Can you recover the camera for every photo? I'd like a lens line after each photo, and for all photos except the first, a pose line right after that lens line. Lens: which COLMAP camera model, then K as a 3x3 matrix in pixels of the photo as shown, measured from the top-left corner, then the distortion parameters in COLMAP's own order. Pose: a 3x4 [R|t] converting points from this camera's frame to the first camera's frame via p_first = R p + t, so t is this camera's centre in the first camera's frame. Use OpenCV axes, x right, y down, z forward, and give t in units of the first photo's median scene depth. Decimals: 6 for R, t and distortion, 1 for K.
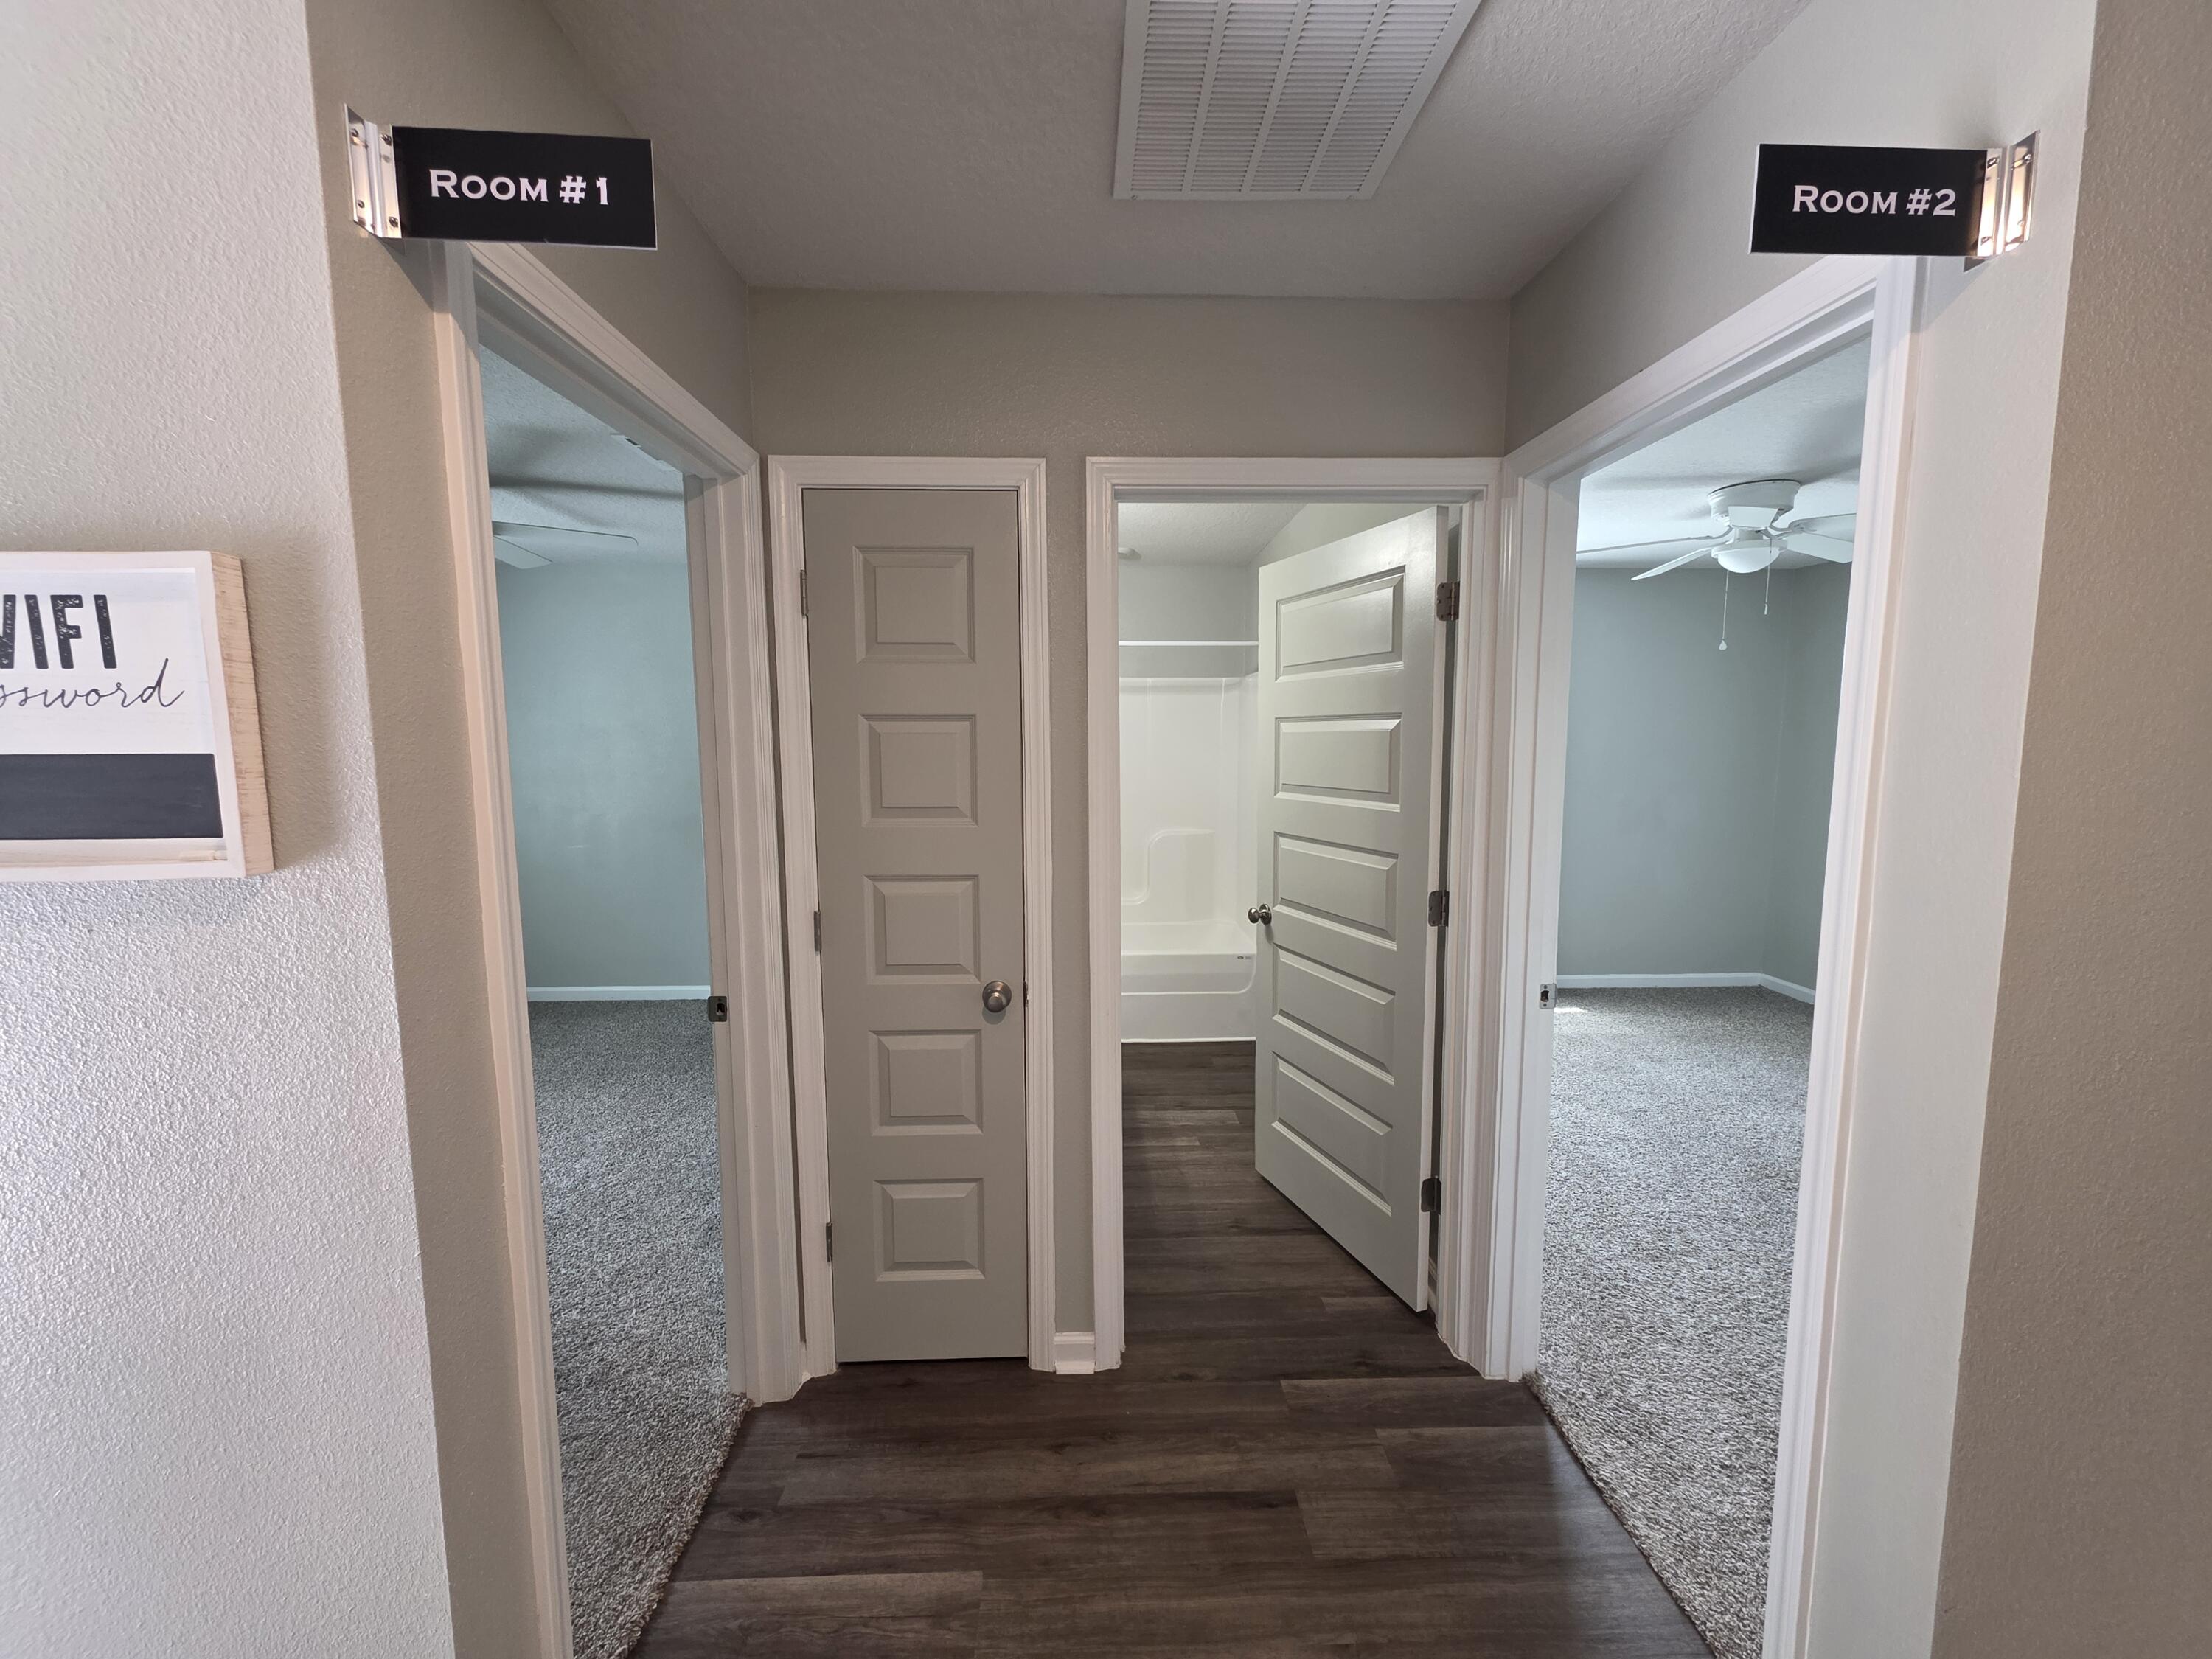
lens RADIAL K [[877.8, 0, 1106.0], [0, 877.8, 829.5], [0, 0, 1]] dist [0.002042, 0.000390]
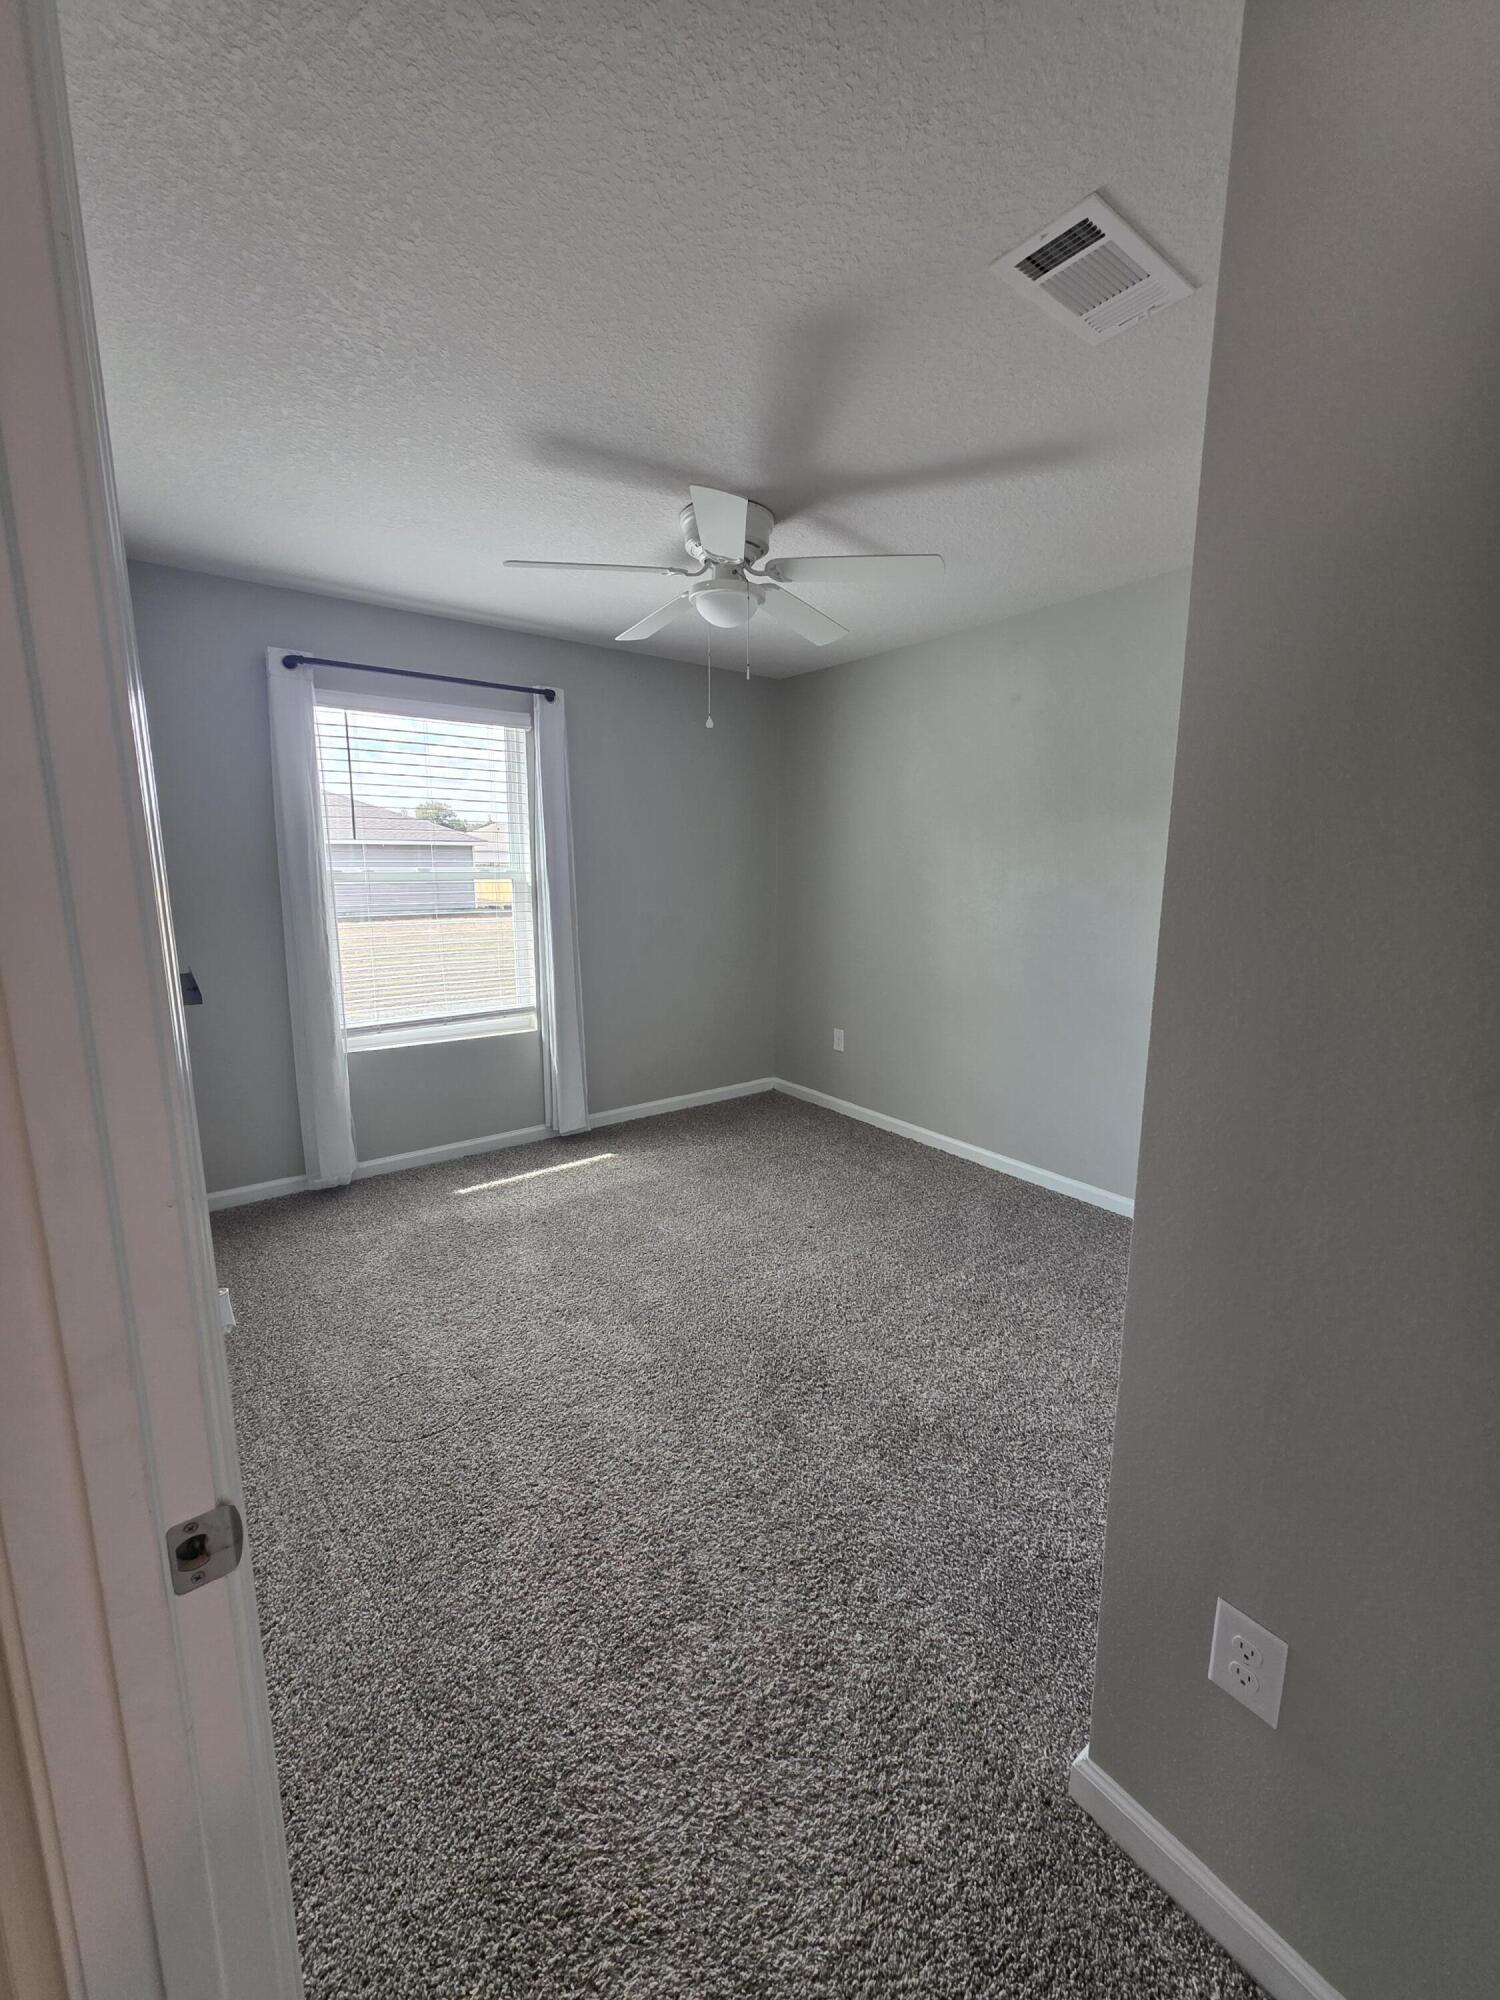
lens RADIAL K [[793.7, 0, 750.0], [0, 793.7, 1000.0], [0, 0, 1]] dist [0.002042, 0.000390]
pose [[0.818800, -0.090174, 0.566952, 0.272922], [0.051257, 0.995125, 0.084249, -0.014032], [-0.571785, -0.039923, 0.819431, 0.342052]]
